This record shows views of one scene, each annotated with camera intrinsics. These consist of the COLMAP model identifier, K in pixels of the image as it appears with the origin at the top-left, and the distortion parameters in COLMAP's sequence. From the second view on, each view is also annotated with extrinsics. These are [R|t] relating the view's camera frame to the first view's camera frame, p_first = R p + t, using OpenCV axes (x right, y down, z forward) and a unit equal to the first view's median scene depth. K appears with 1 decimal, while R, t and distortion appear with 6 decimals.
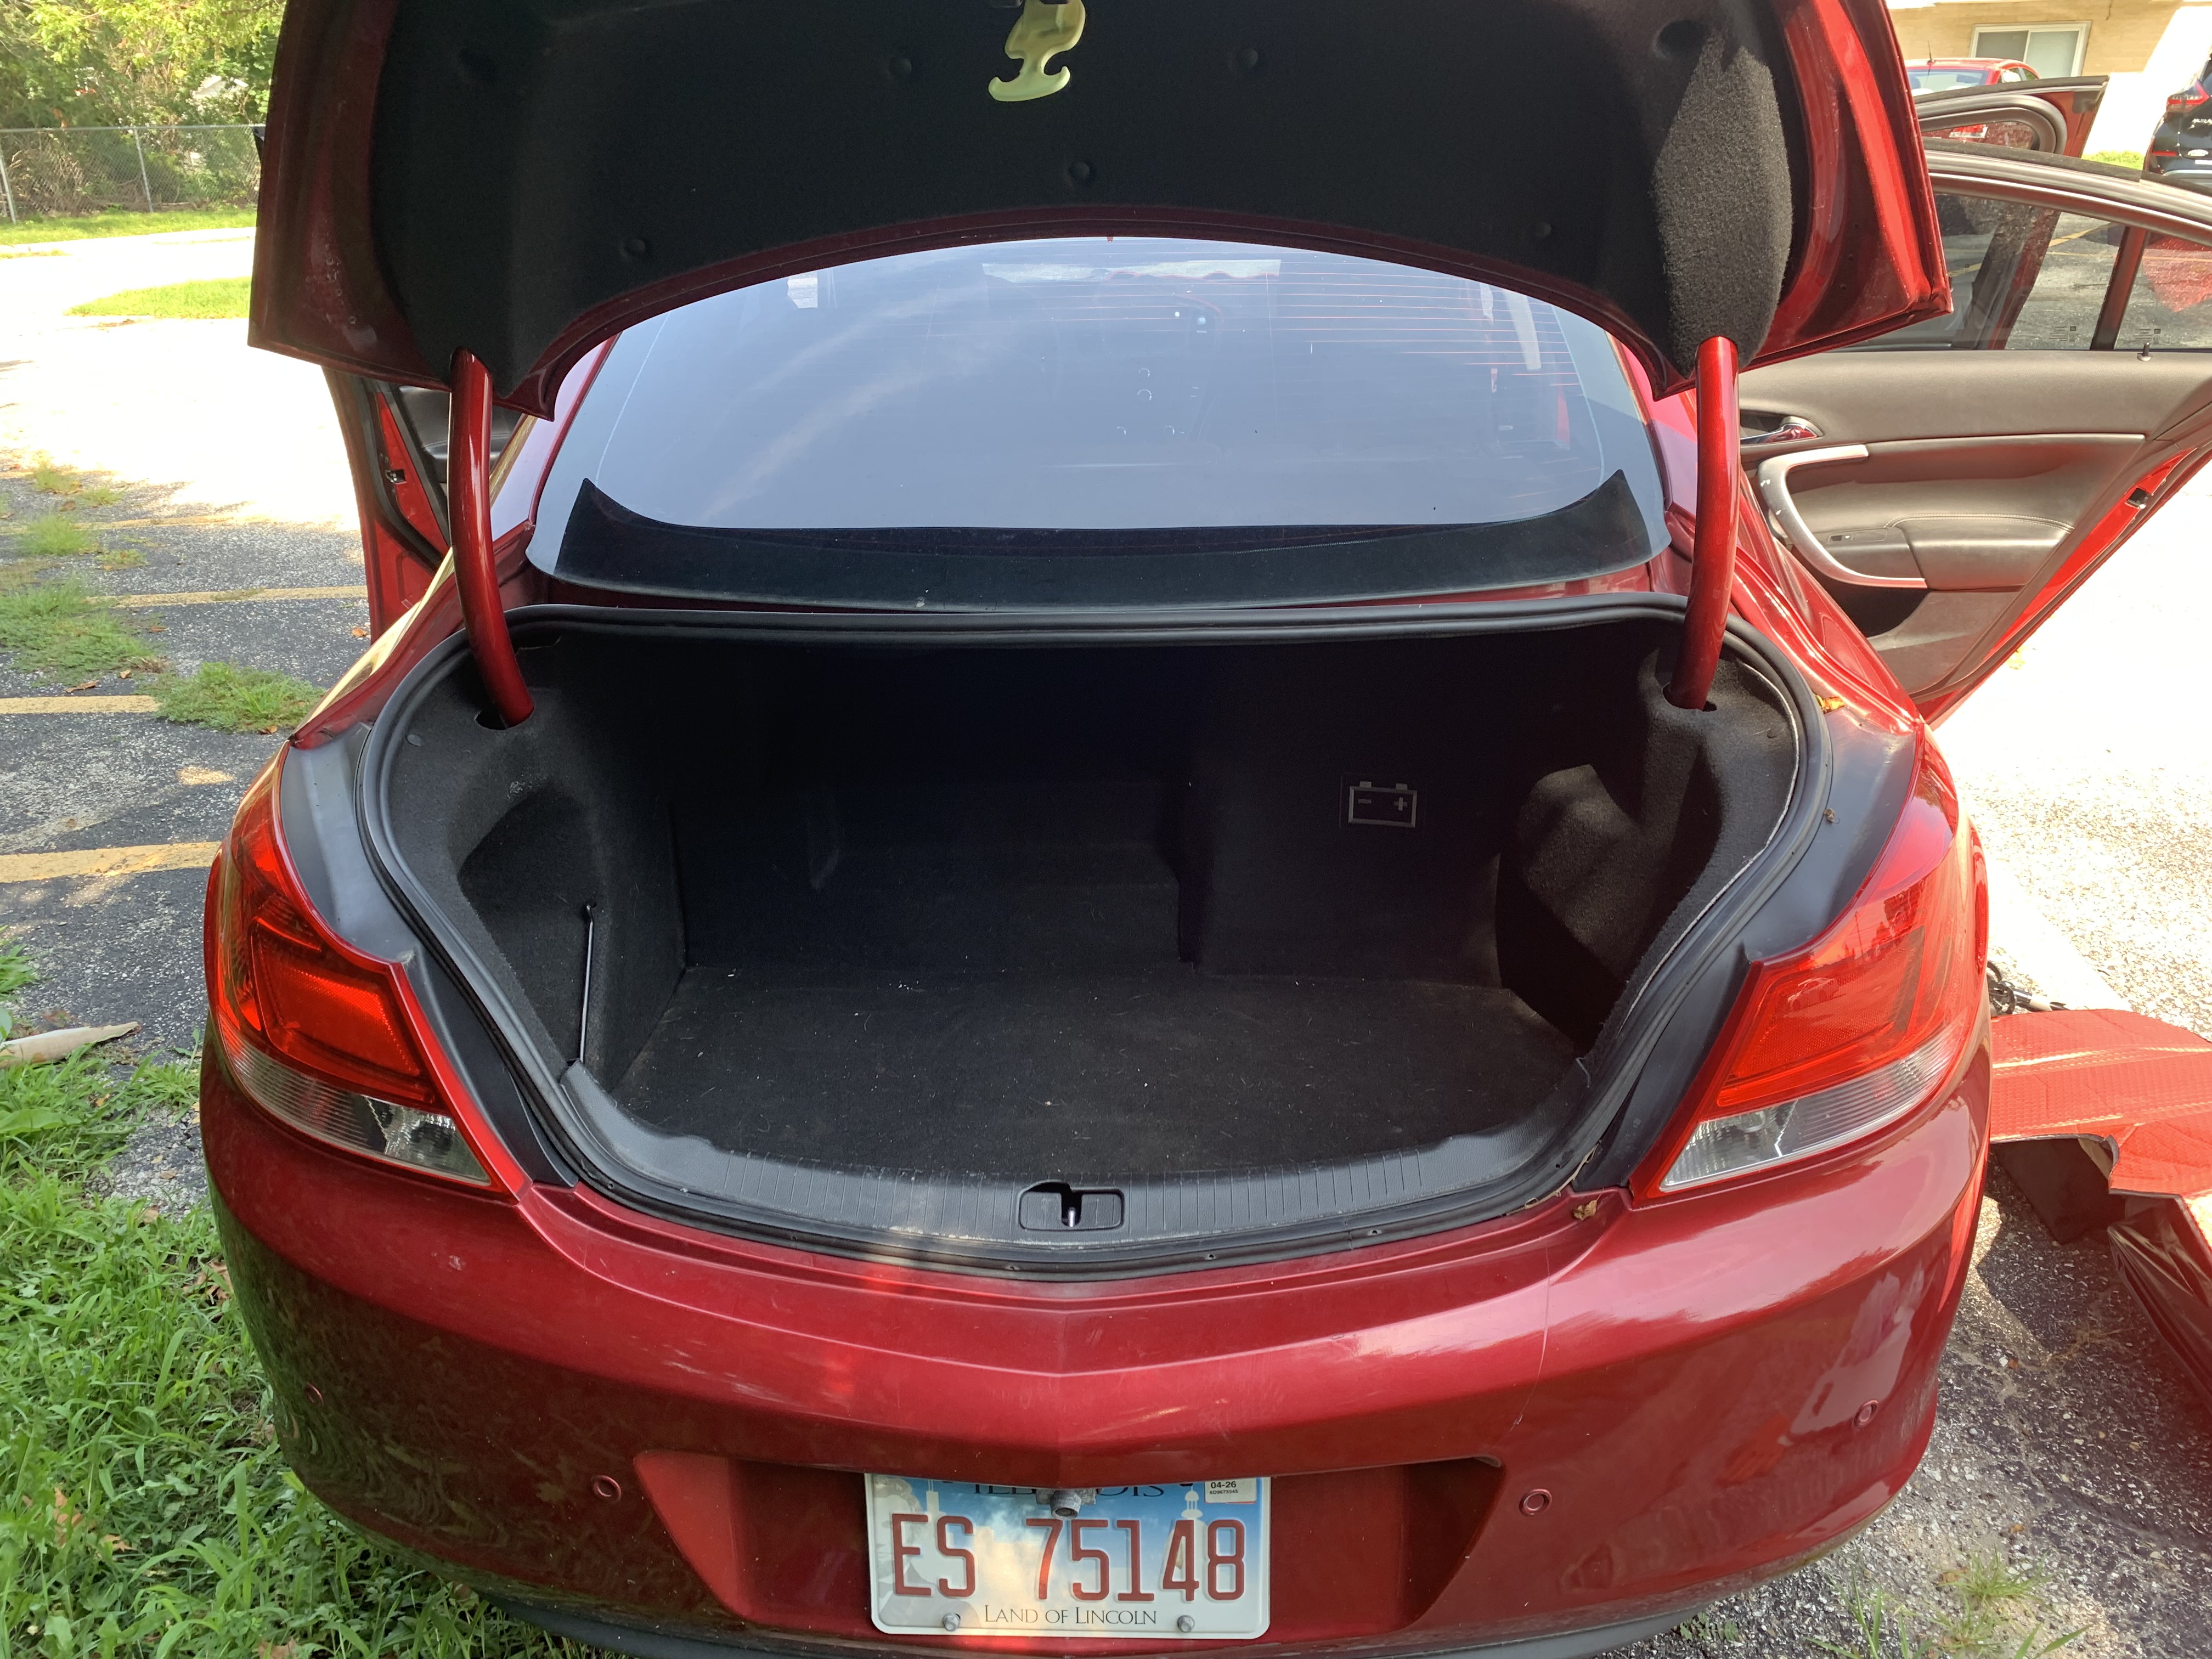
lens RADIAL K [[1705.0, 0, 1106.0], [0, 1705.0, 829.5], [0, 0, 1]] dist [0.052837, -0.049351]
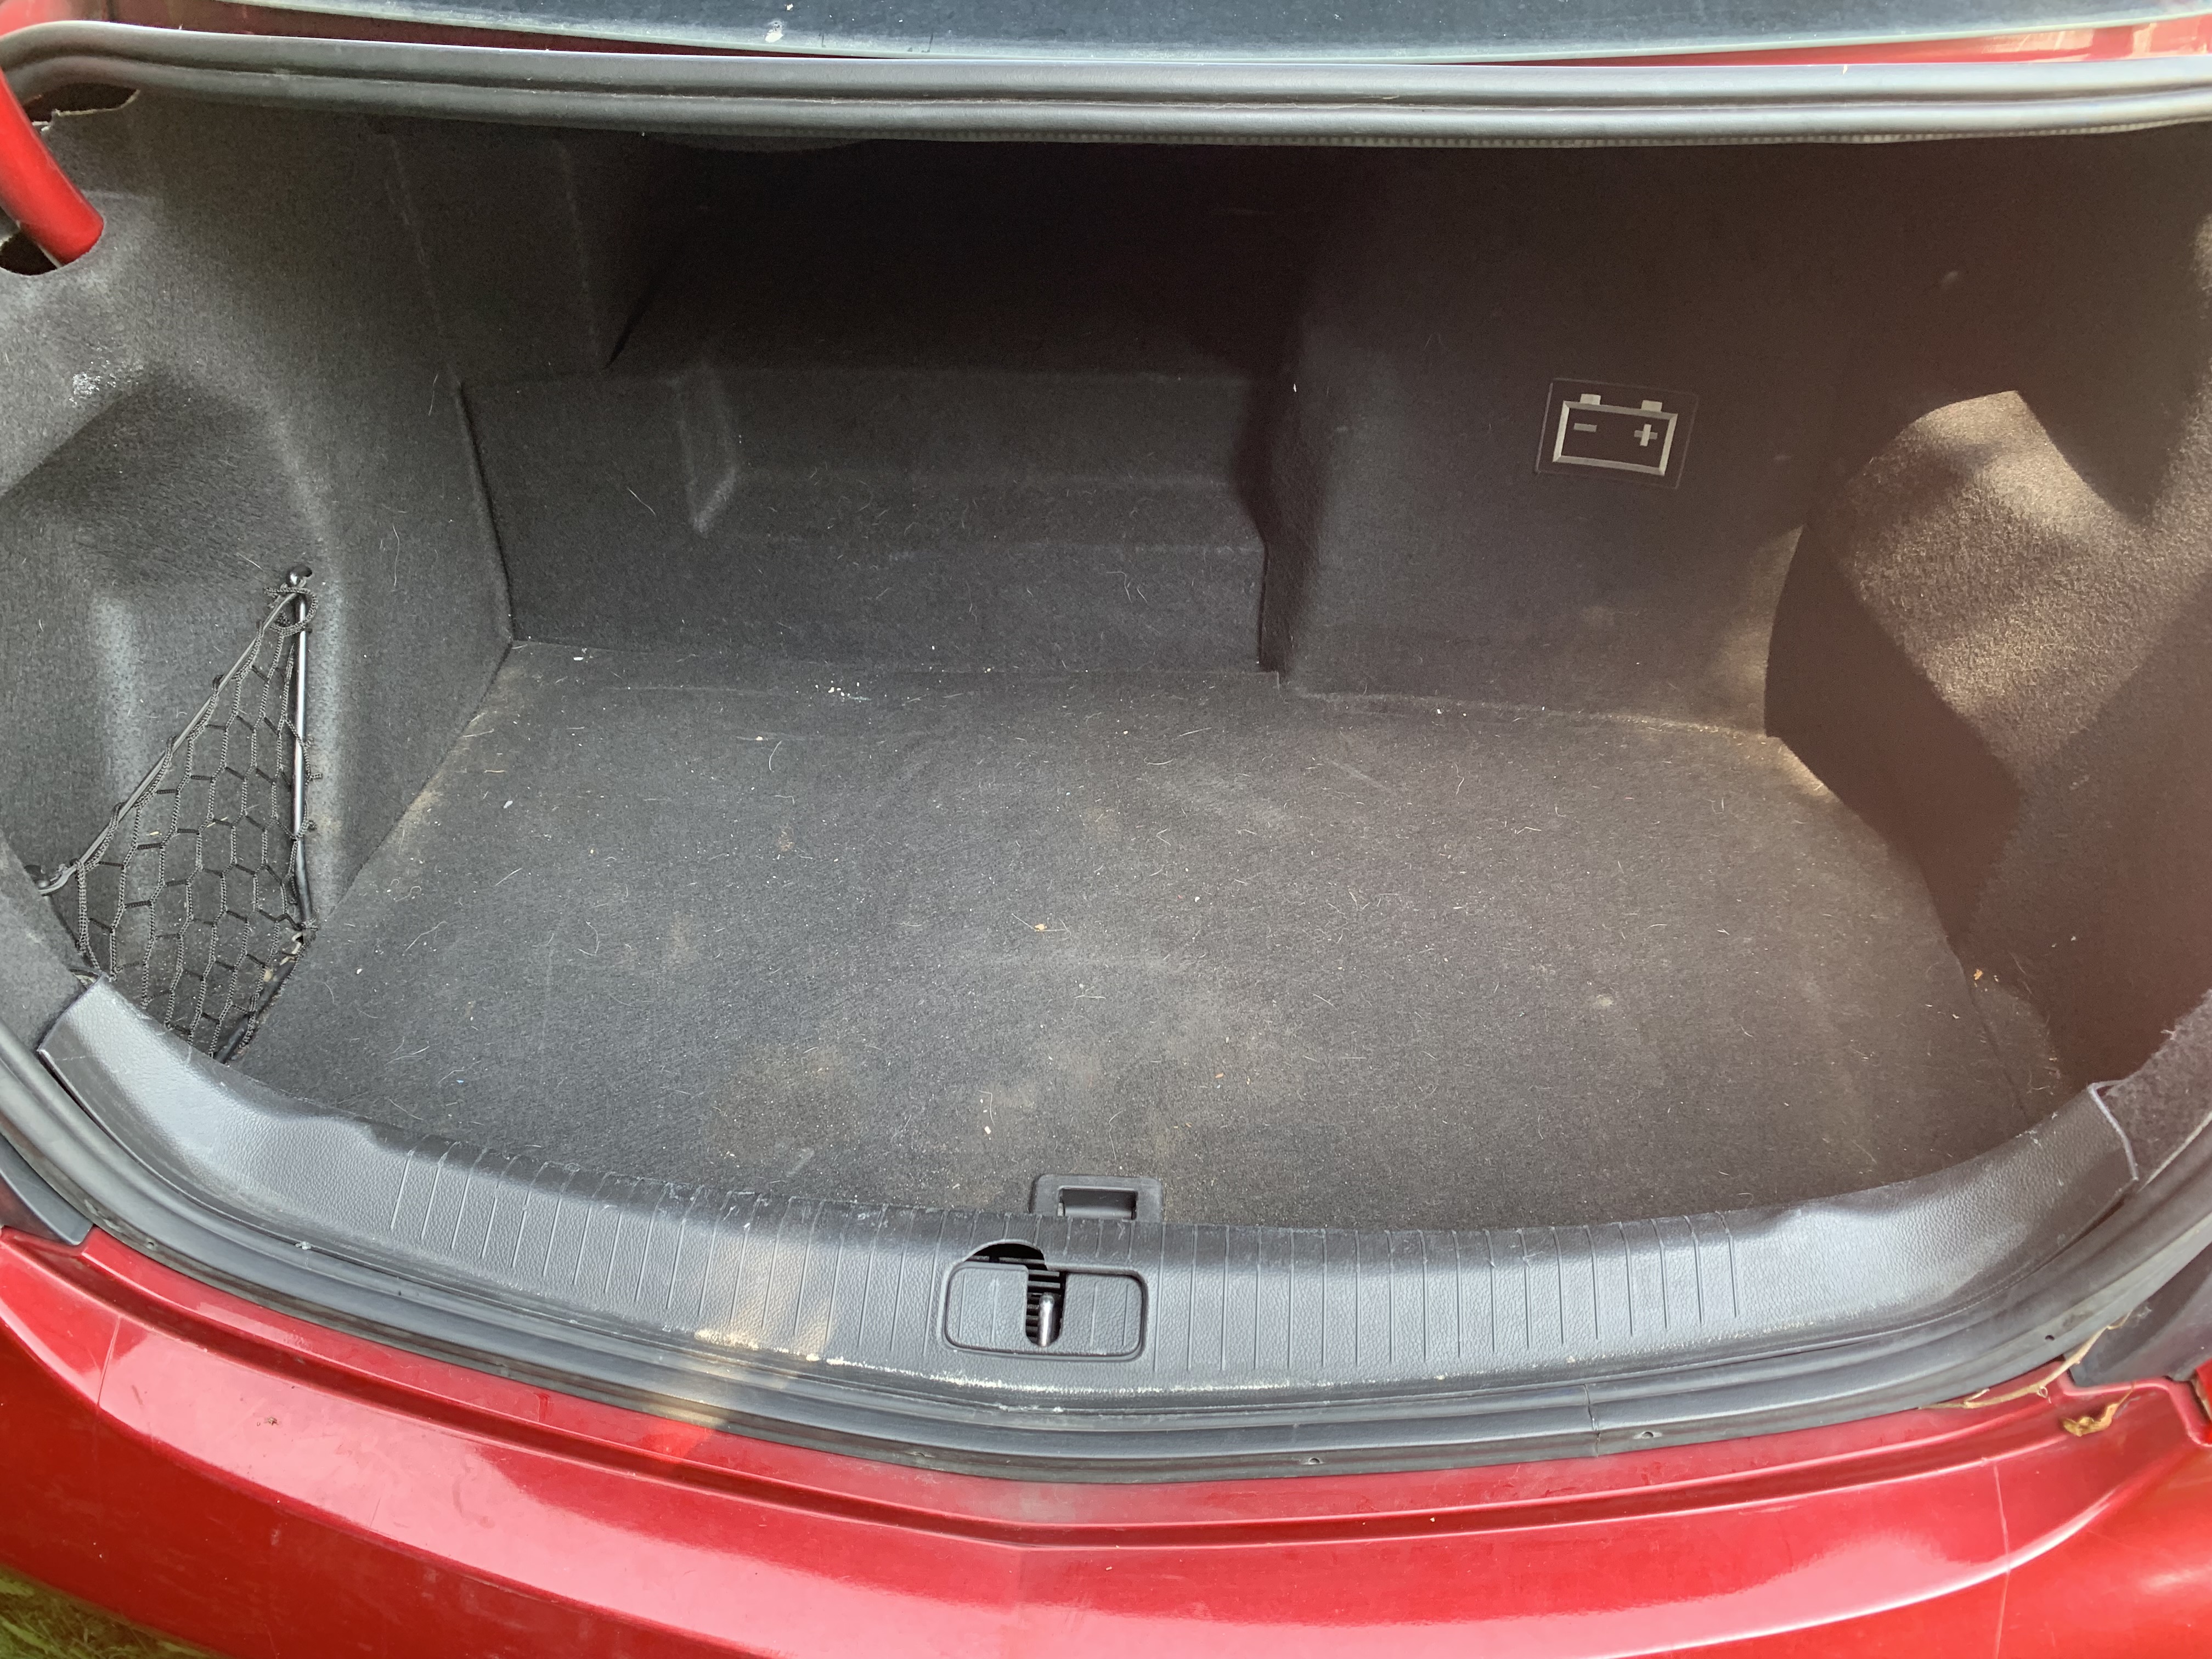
lens RADIAL K [[1654.2, 0, 1095.7], [0, 1654.2, 823.6], [0, 0, 1]] dist [0.088264, -0.118418]
pose [[0.998676, 0.040683, -0.031470, 0.004053], [-0.030085, 0.958311, 0.284138, -0.049687], [0.041717, -0.282815, 0.958267, 0.429148]]
